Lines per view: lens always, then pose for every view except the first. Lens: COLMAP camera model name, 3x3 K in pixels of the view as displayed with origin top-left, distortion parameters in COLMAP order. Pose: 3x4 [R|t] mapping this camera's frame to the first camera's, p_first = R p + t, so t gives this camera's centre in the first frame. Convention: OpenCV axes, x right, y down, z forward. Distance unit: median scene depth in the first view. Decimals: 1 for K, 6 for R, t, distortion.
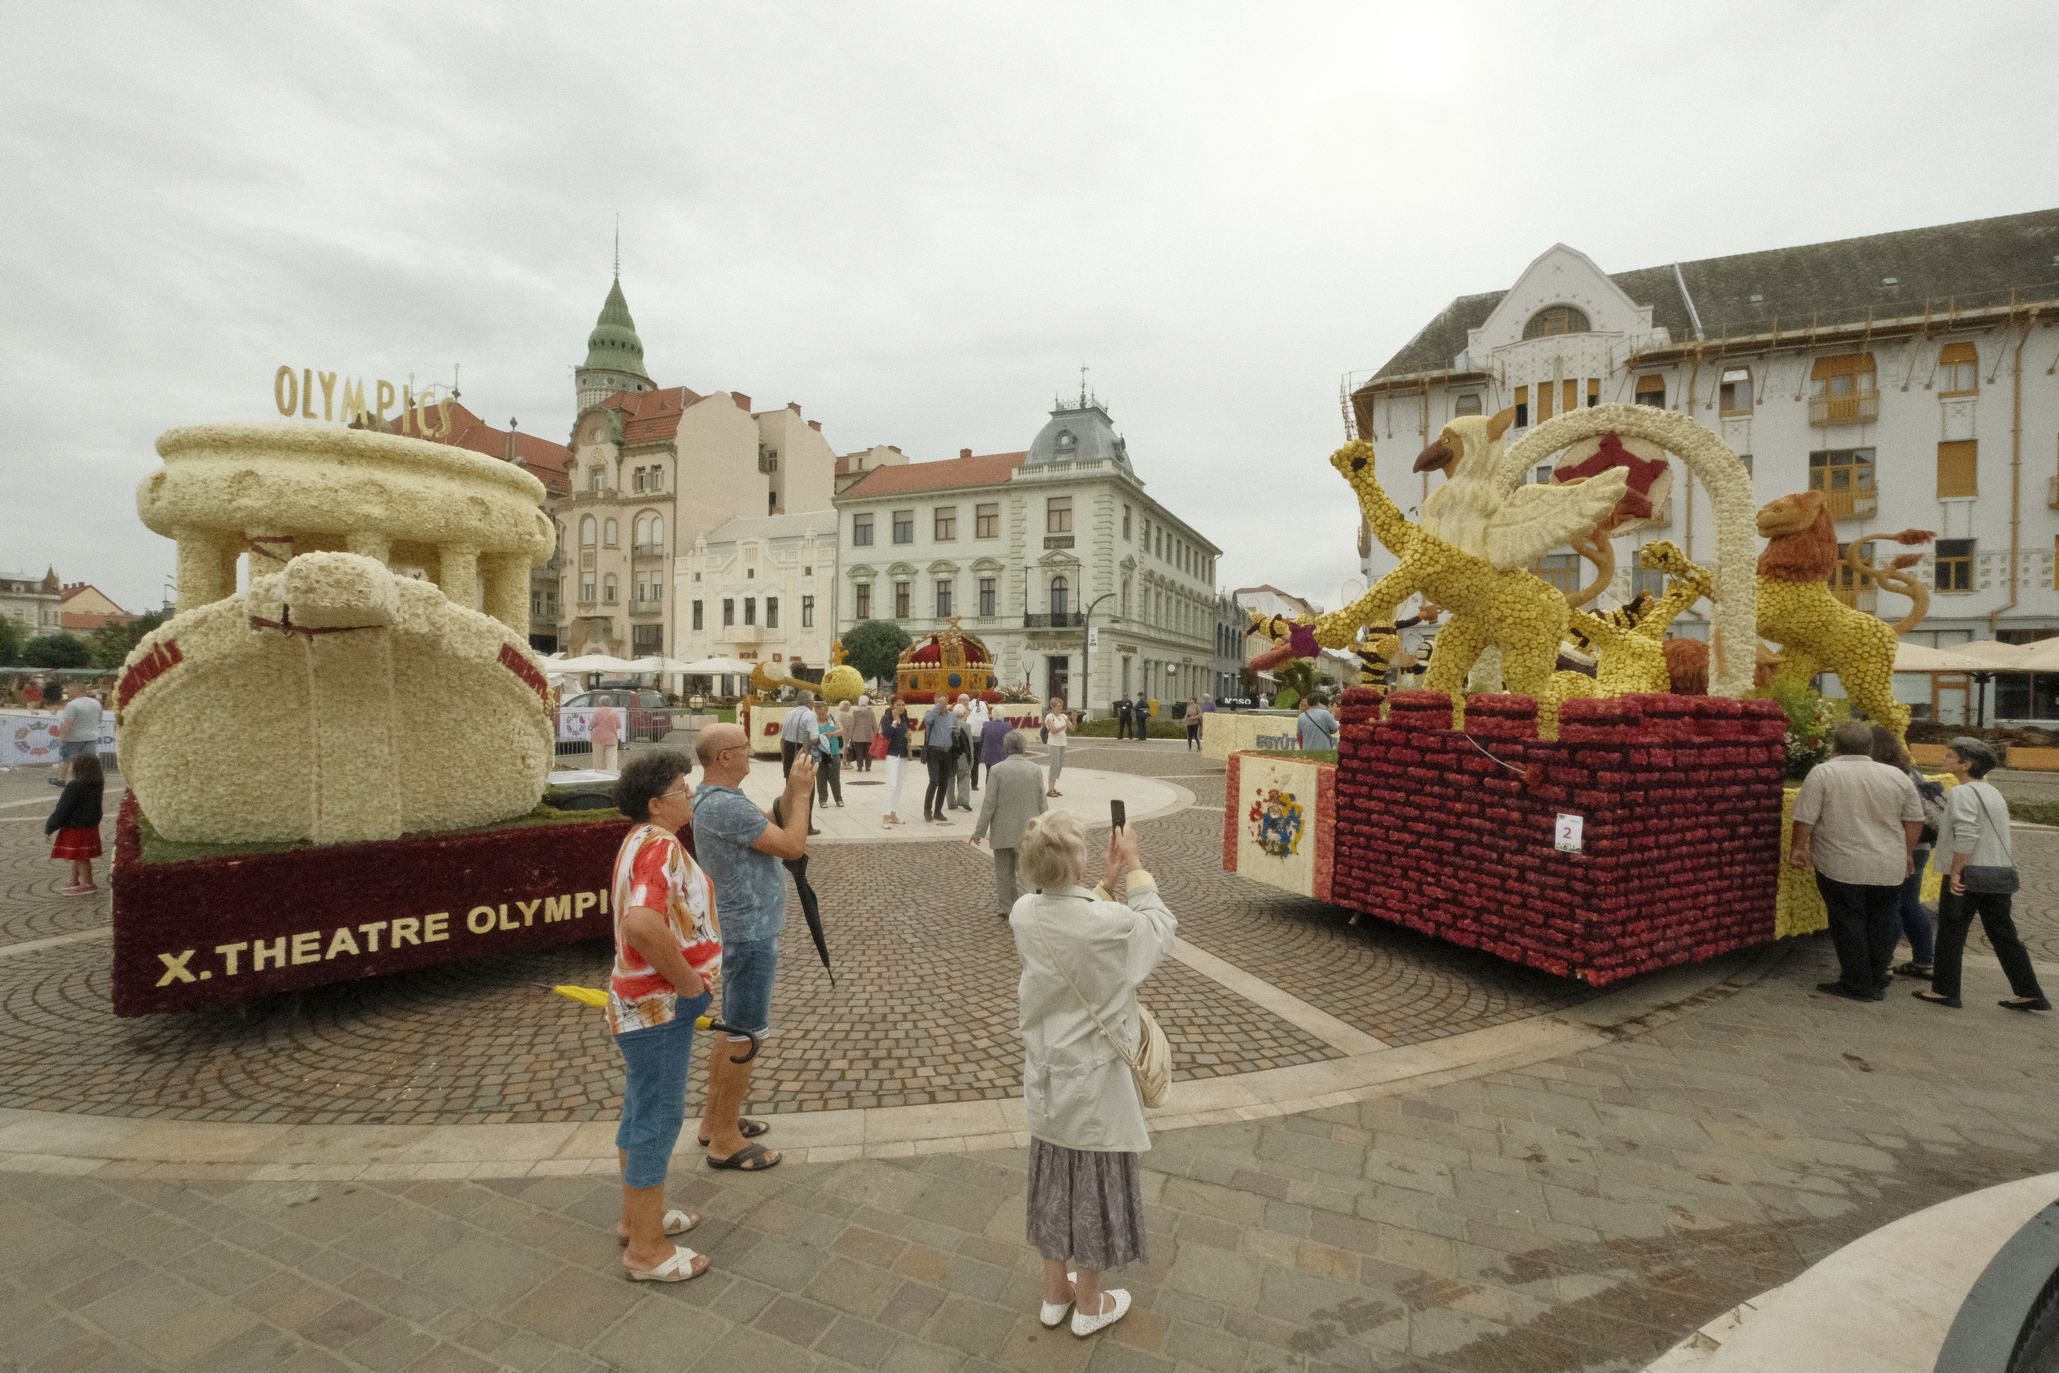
lens RADIAL K [[897.9, 0, 1029.5], [0, 897.9, 686.5], [0, 0, 1]] dist [0.004162, 0.000631]
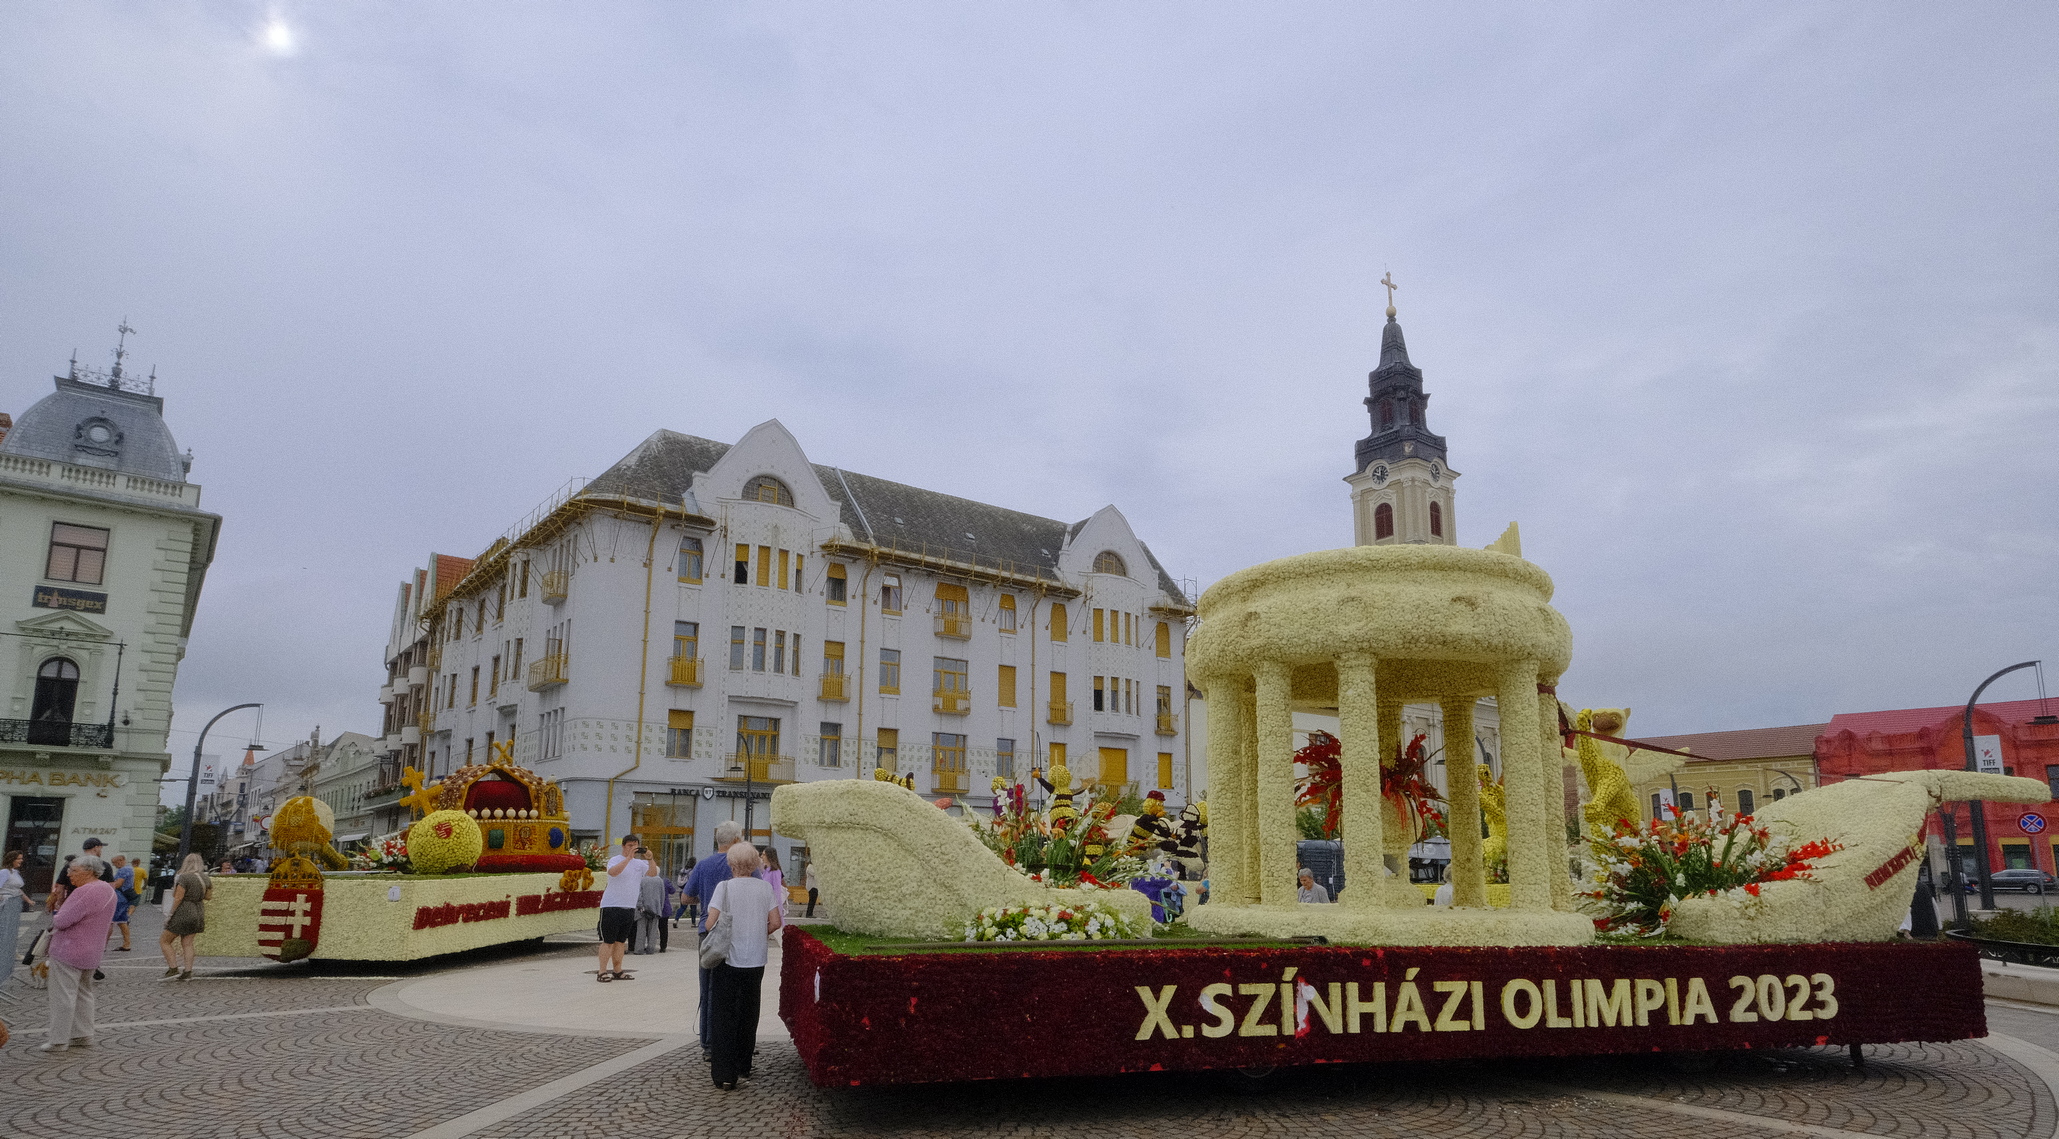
lens RADIAL K [[1141.5, 0, 1014.5], [0, 1141.5, 656.4], [0, 0, 1]] dist [-0.002732, -0.000920]
pose [[0.493012, 0.147635, 0.857405, -0.447090], [0.001792, 0.985323, -0.170692, 0.004007], [-0.870021, 0.085690, 0.485511, 0.174440]]
